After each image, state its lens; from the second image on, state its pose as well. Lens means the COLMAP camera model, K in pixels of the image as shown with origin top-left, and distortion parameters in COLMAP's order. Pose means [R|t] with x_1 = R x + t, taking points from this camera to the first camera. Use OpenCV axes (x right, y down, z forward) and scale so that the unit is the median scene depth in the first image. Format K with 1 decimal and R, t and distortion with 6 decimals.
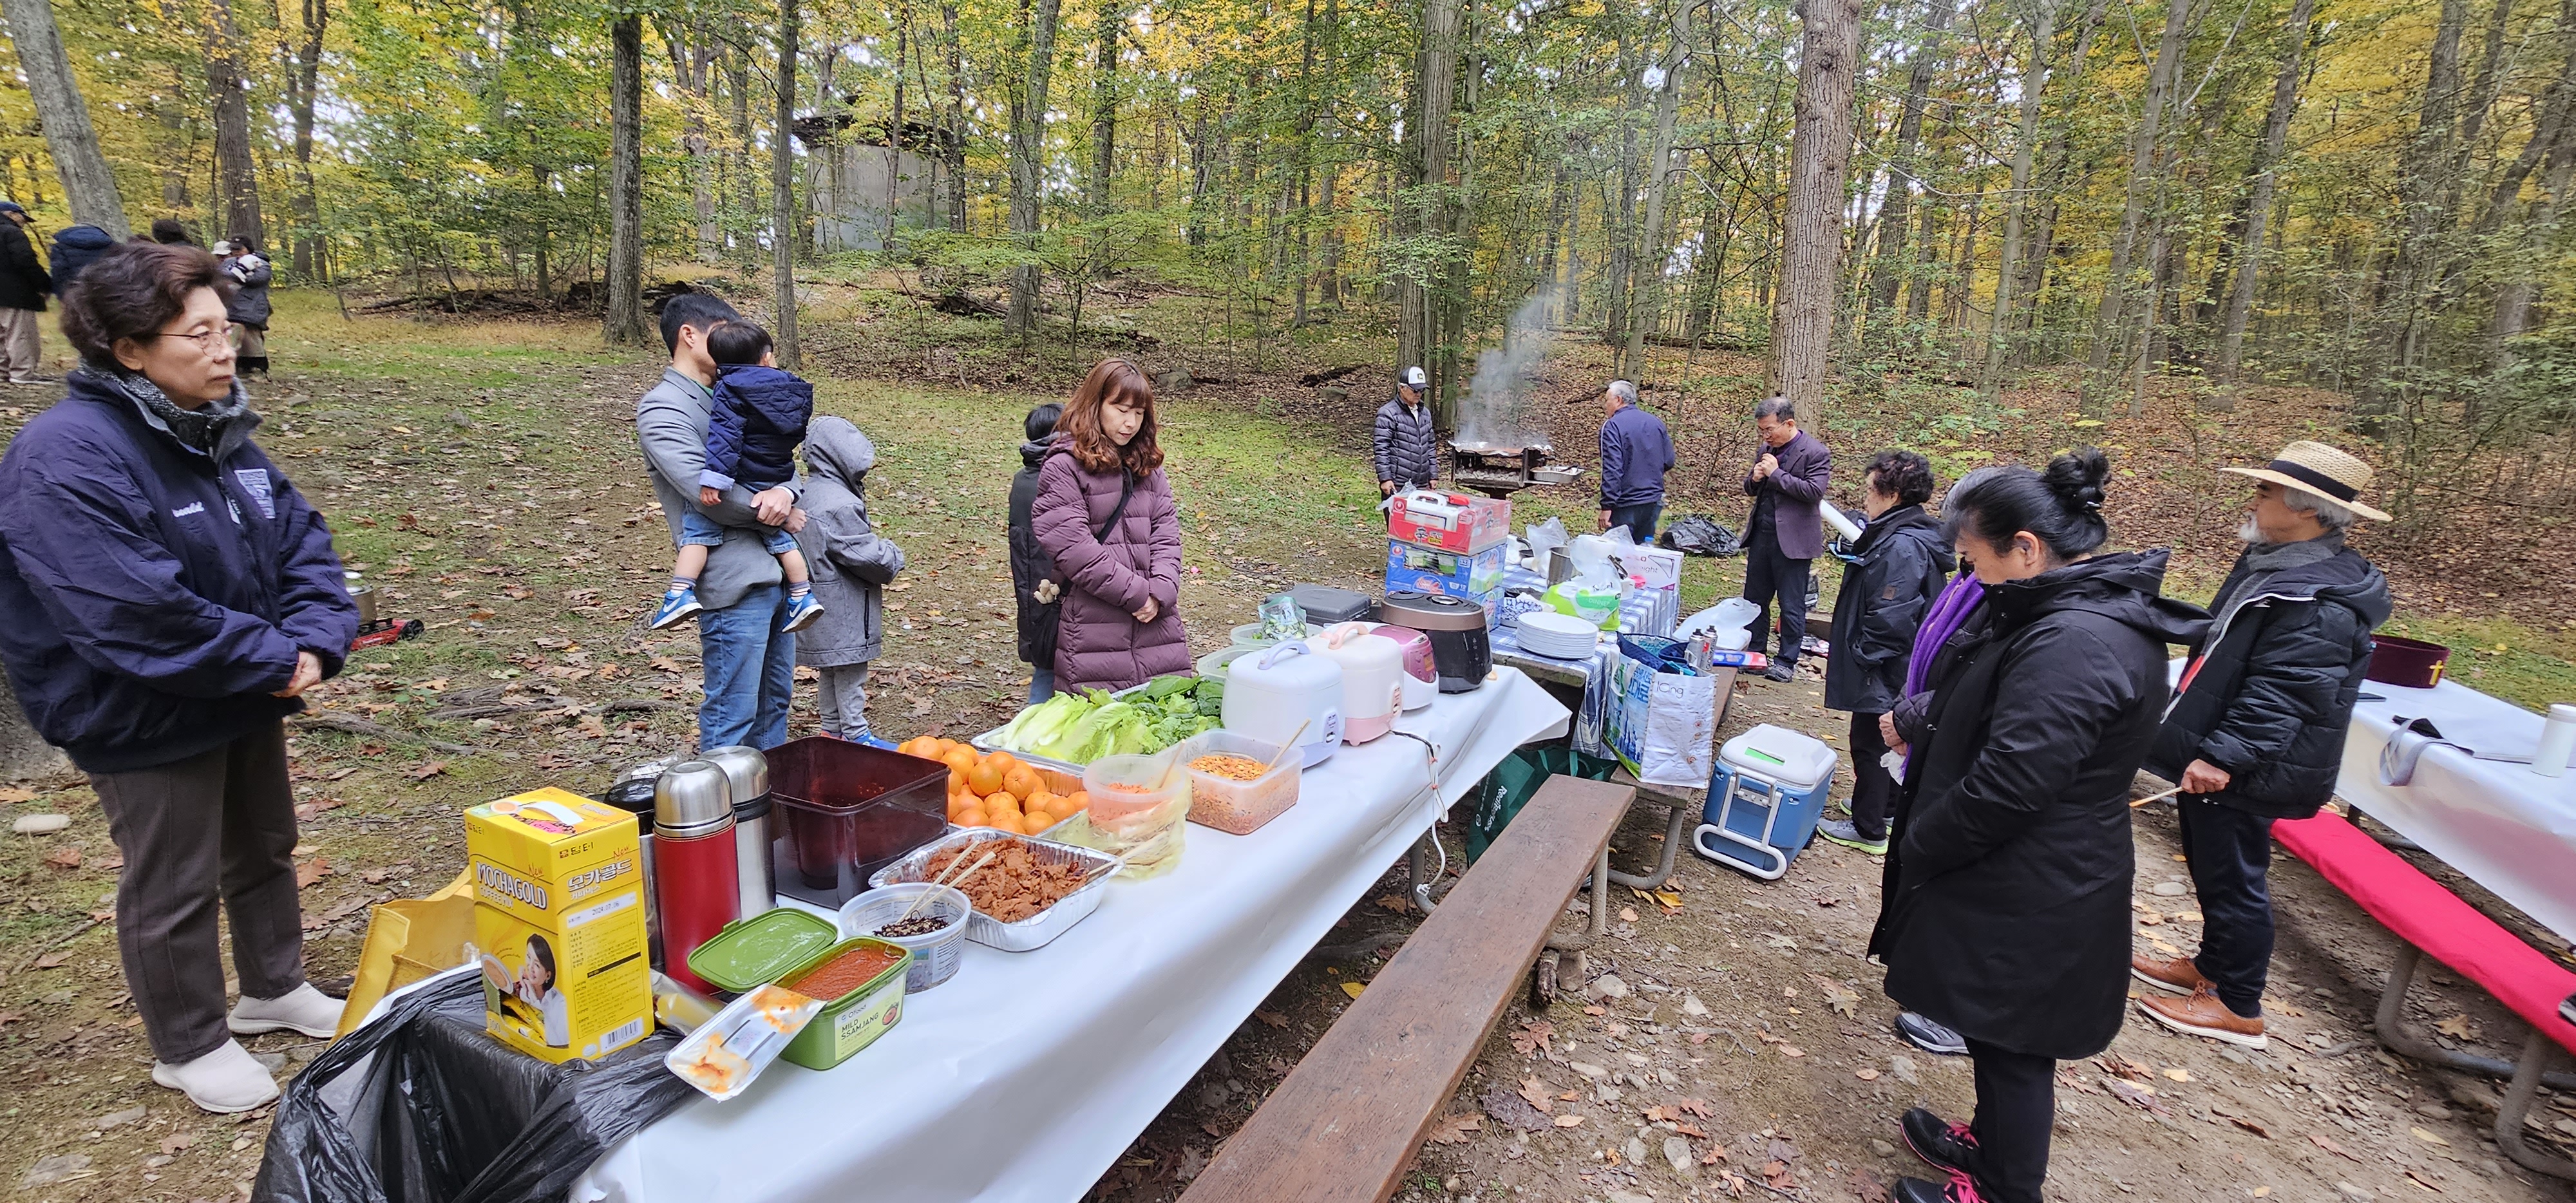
lens RADIAL K [[1064.1, 0, 1288.0], [0, 1064.1, 601.5], [0, 0, 1]] dist [0.008346, 0.000200]
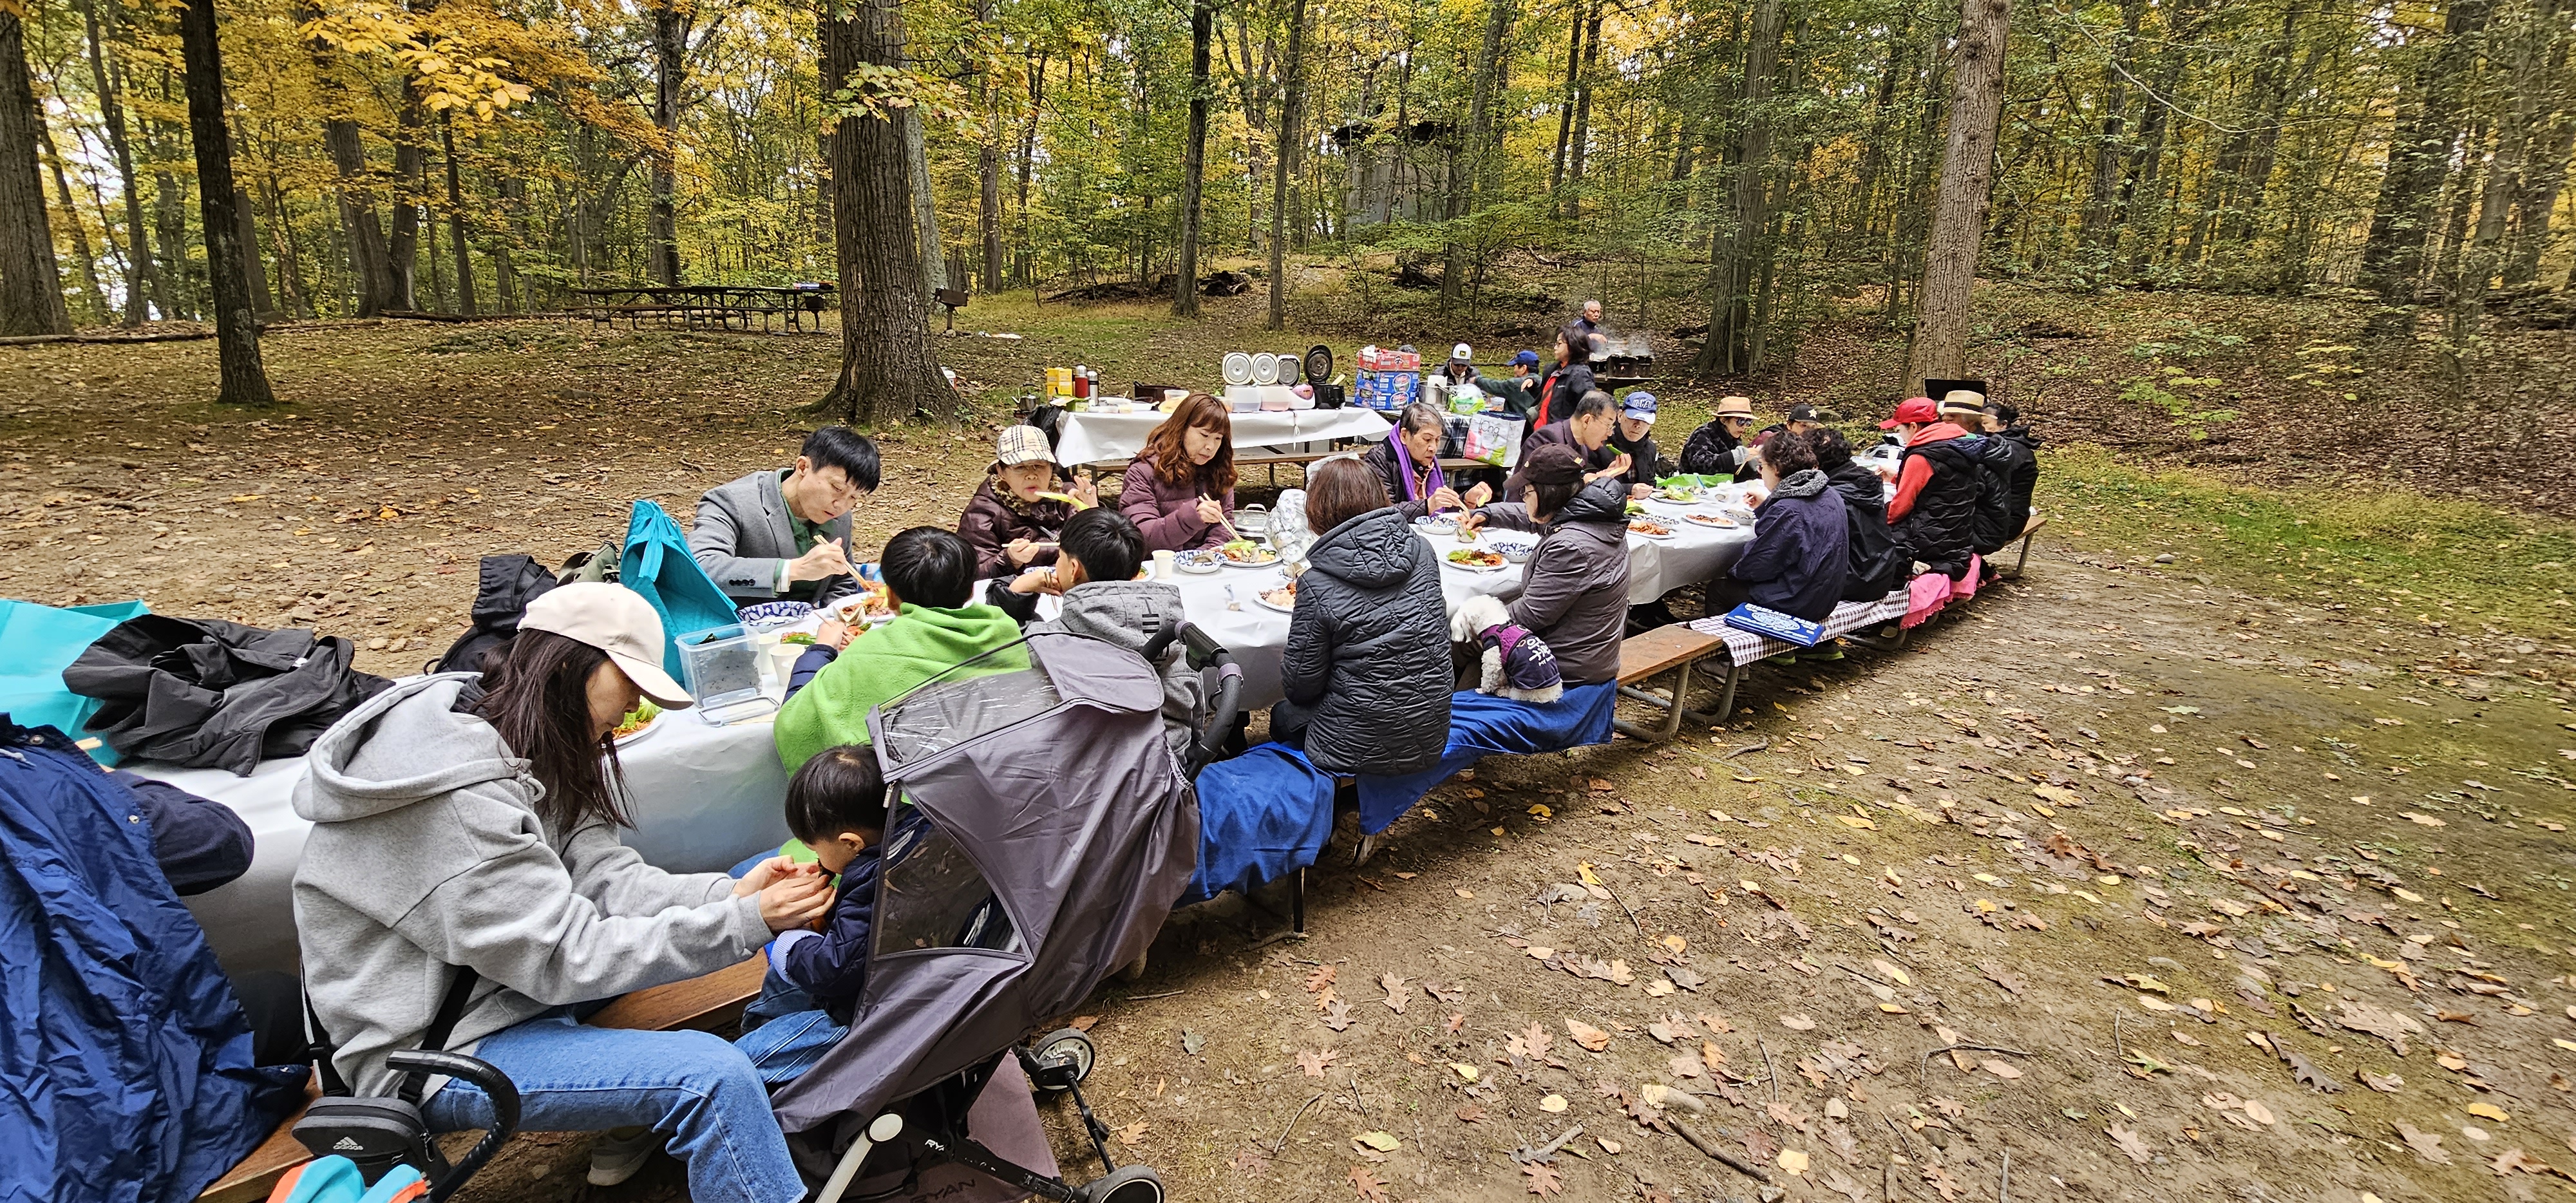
lens RADIAL K [[1064.1, 0, 1288.0], [0, 1064.1, 601.5], [0, 0, 1]] dist [0.008346, 0.000200]
pose [[0.885526, 0.095529, -0.454661, 0.164703], [-0.084488, 0.995426, 0.044596, 0.055474], [0.456842, -0.001077, 0.889547, -0.182717]]
